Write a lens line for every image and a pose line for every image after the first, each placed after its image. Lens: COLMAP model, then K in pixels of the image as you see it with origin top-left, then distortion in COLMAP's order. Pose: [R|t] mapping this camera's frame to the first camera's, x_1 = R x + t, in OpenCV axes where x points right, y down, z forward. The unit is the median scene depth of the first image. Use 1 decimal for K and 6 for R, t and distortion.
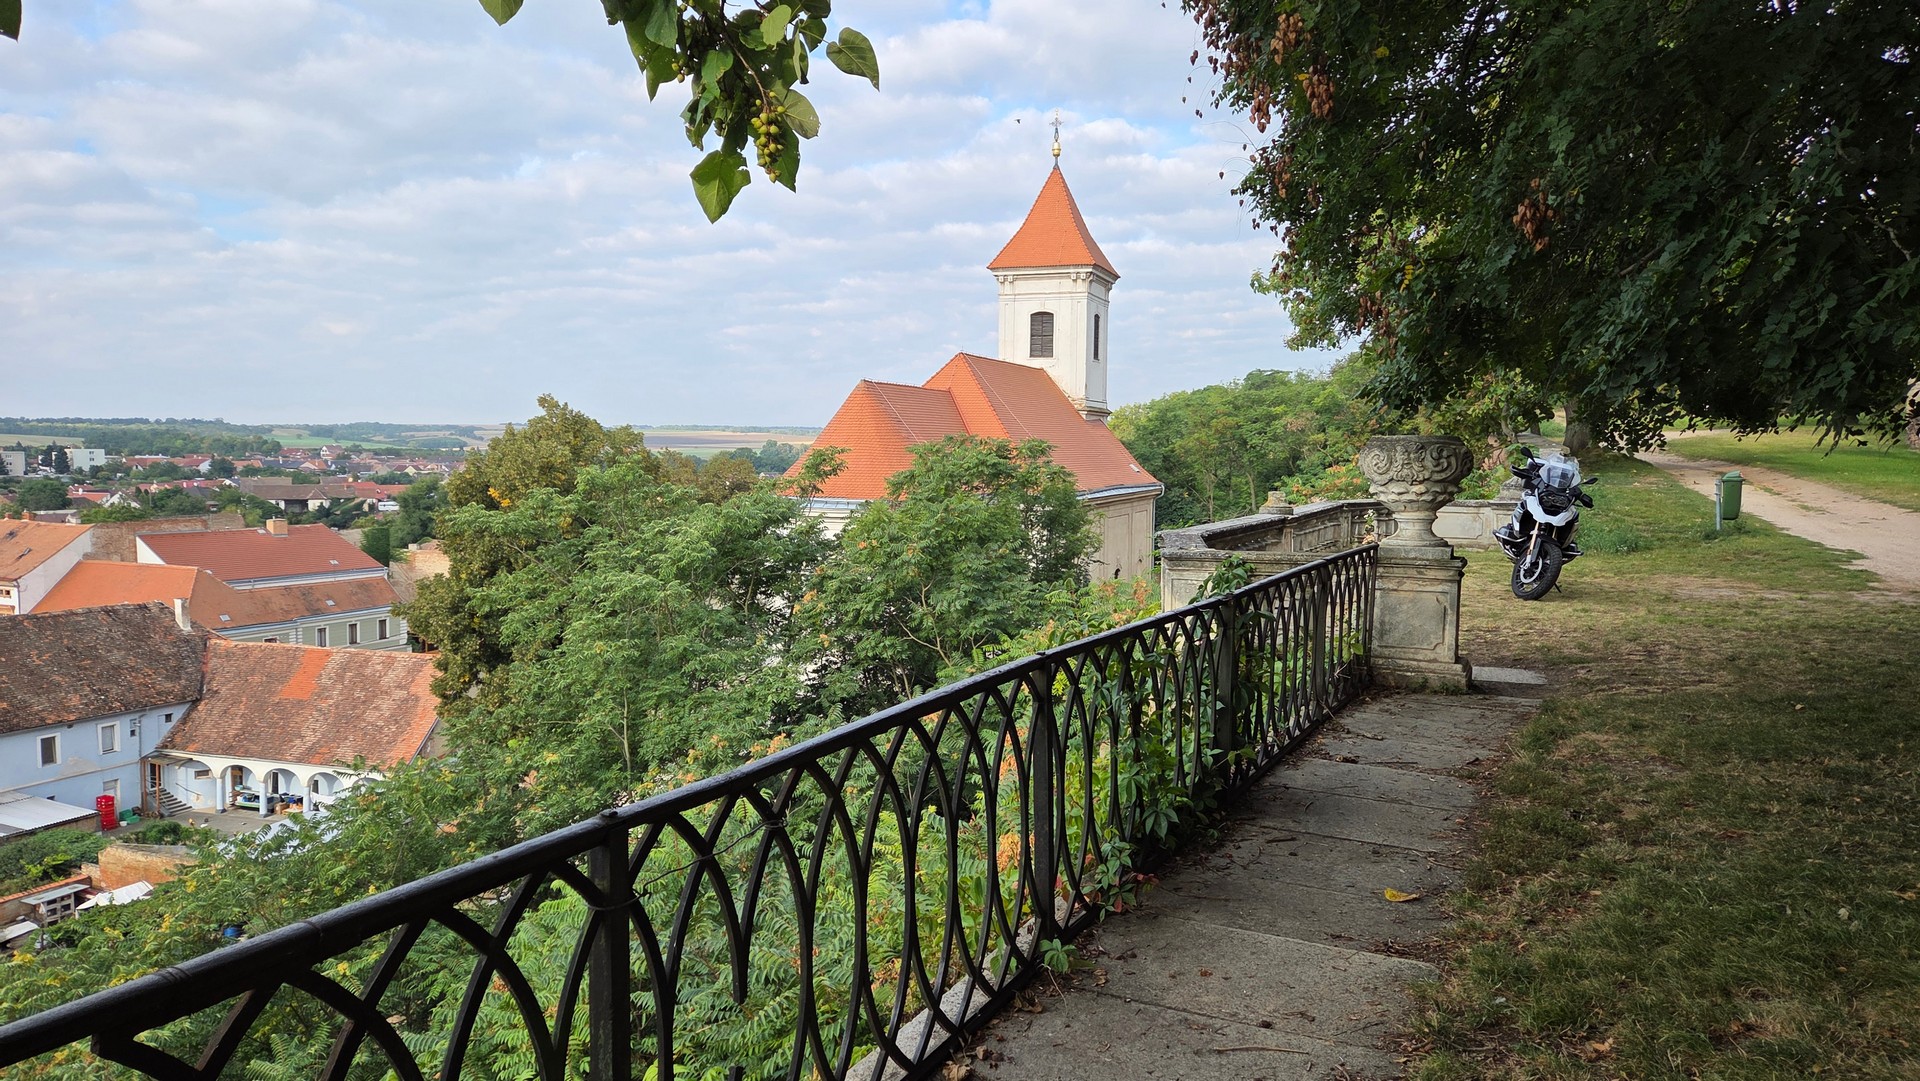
lens RADIAL K [[1272.5, 0, 962.2], [0, 1272.5, 549.3], [0, 0, 1]] dist [0.078188, -0.062476]
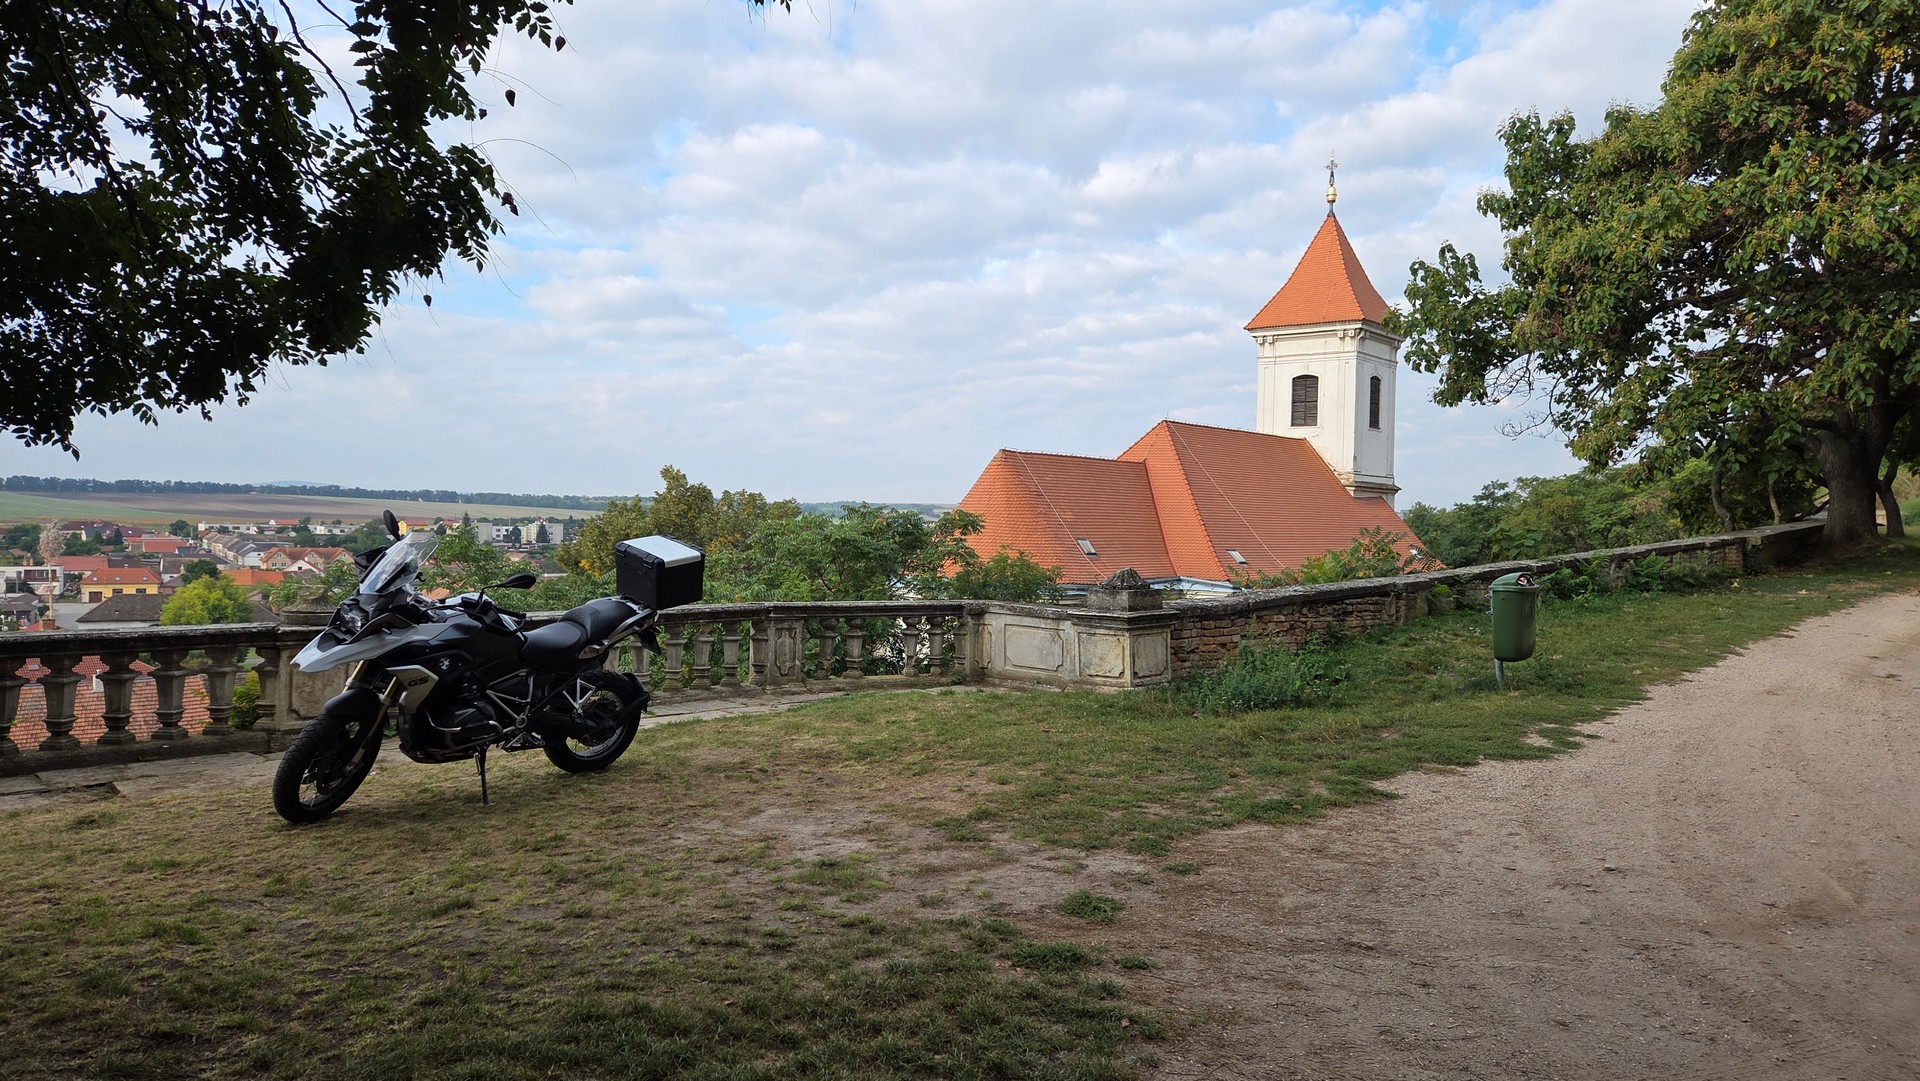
lens RADIAL K [[1272.5, 0, 975.0], [0, 1272.5, 526.1], [0, 0, 1]] dist [0.078188, -0.062476]
pose [[0.944107, 0.014221, -0.329332, 0.159406], [-0.040748, 0.996441, -0.073788, -0.008690], [0.327111, 0.083084, 0.941327, 0.115526]]
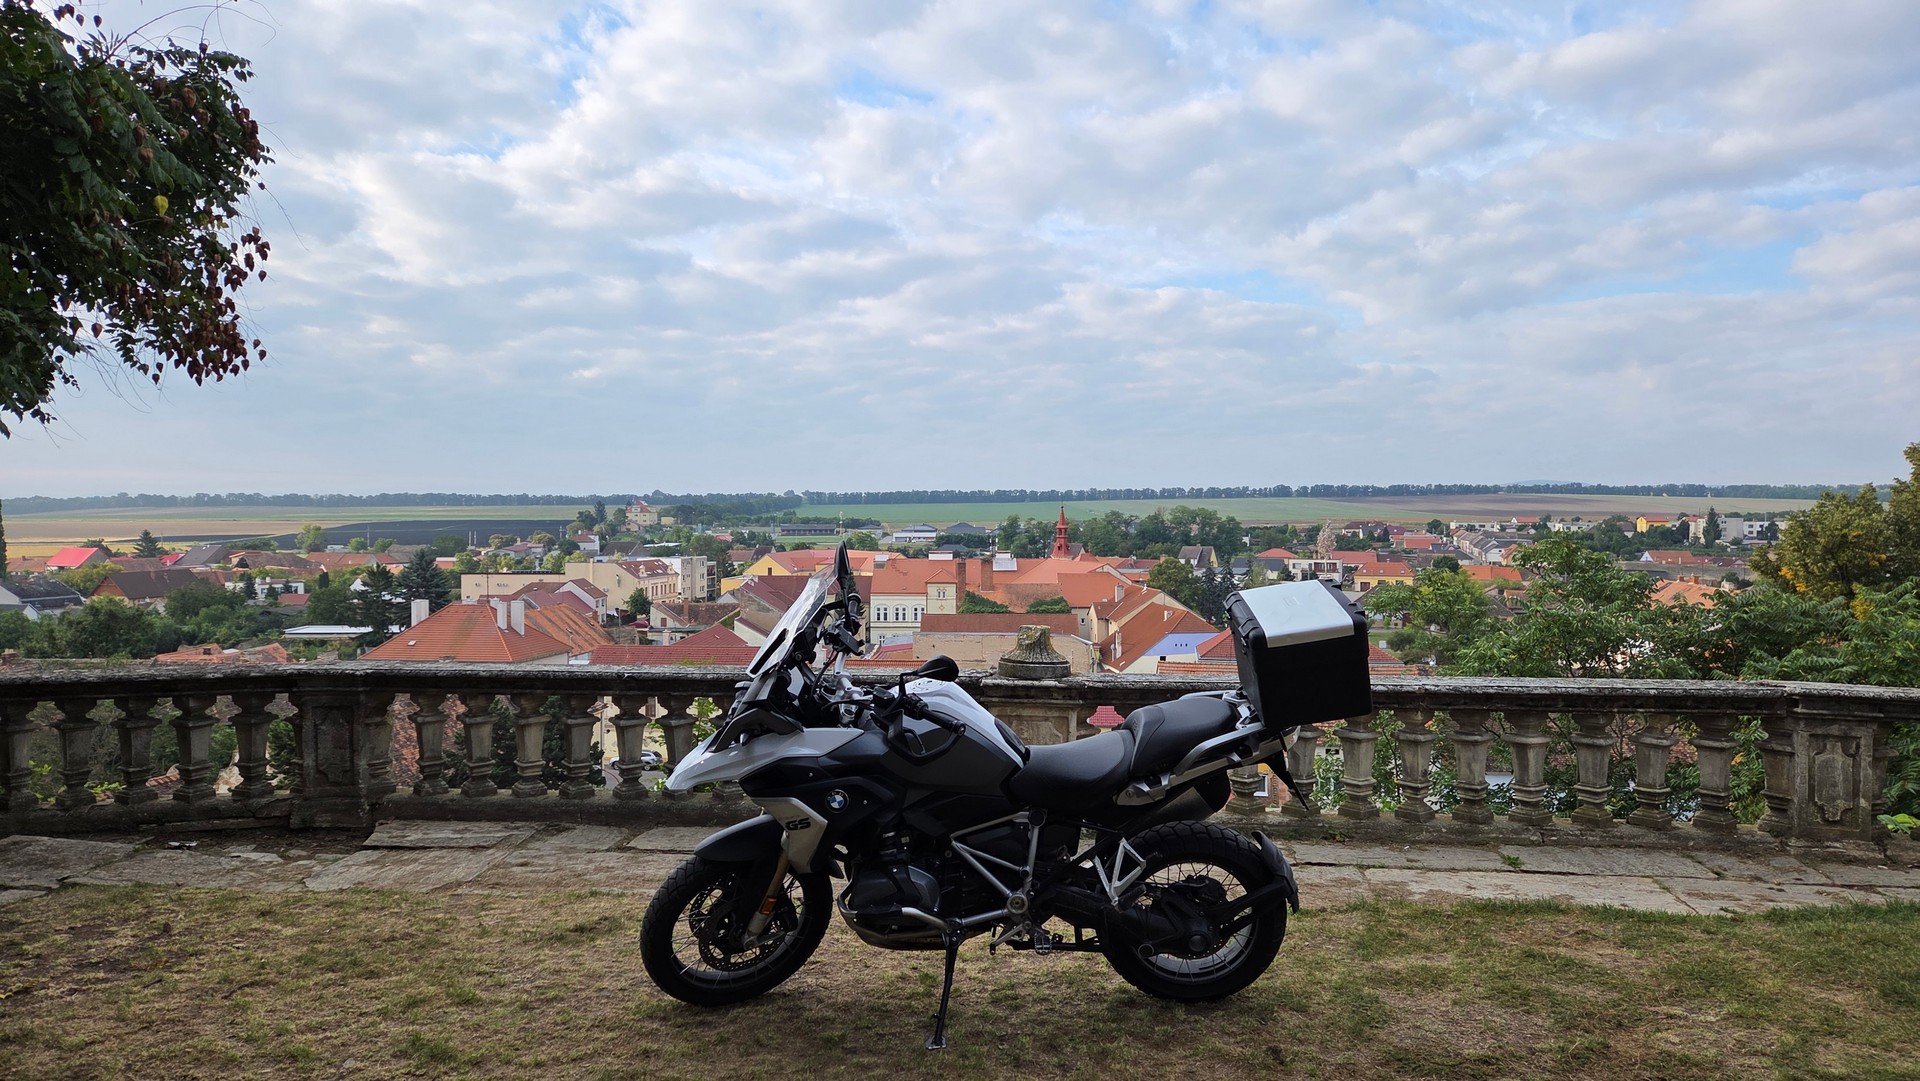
lens RADIAL K [[1272.5, 0, 978.2], [0, 1272.5, 530.2], [0, 0, 1]] dist [0.078188, -0.062476]
pose [[0.332395, 0.011217, -0.943074, 0.146948], [-0.072482, 0.997276, -0.013686, -0.015378], [0.940351, 0.072905, 0.332302, 0.177826]]
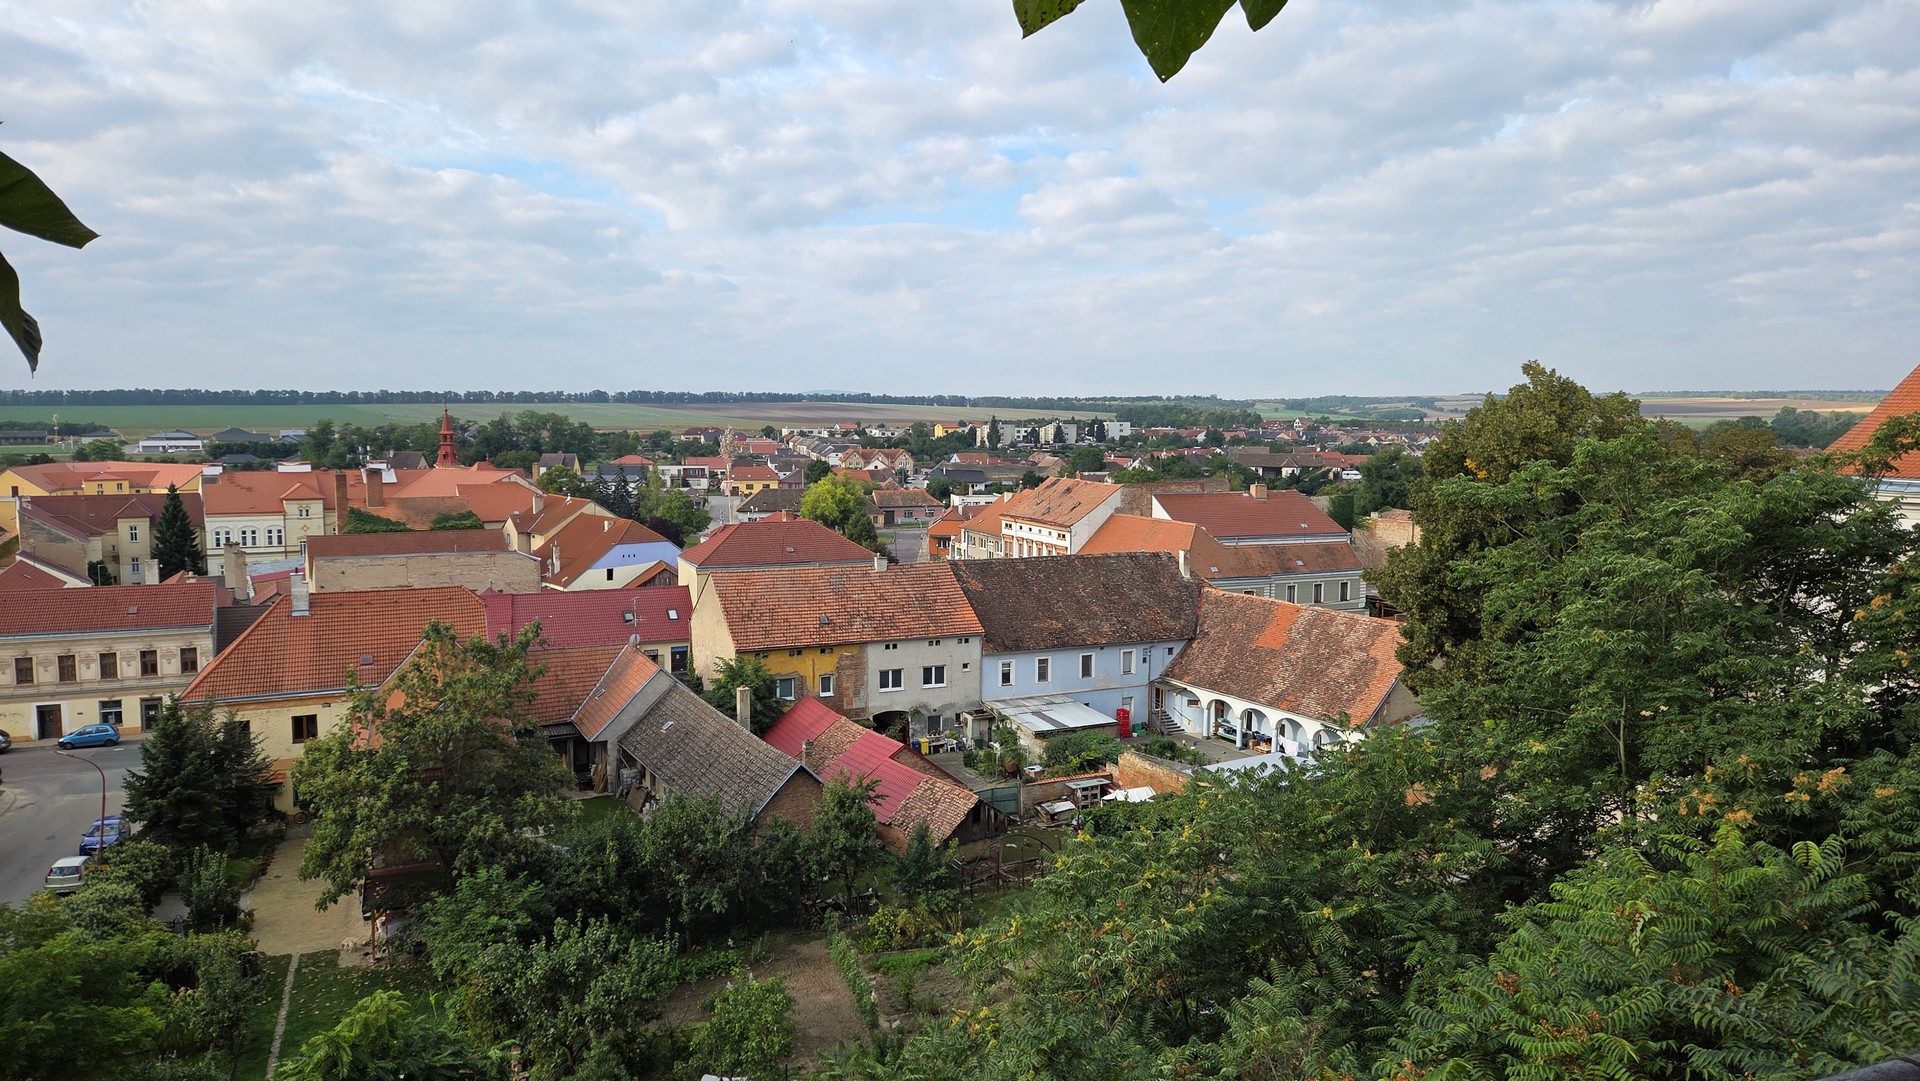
lens RADIAL K [[1272.5, 0, 963.6], [0, 1272.5, 539.9], [0, 0, 1]] dist [0.078188, -0.062476]
pose [[0.758736, 0.060358, -0.648595, -0.014340], [-0.050580, 0.998151, 0.033719, 0.000211], [0.649431, 0.007222, 0.760386, 0.003651]]
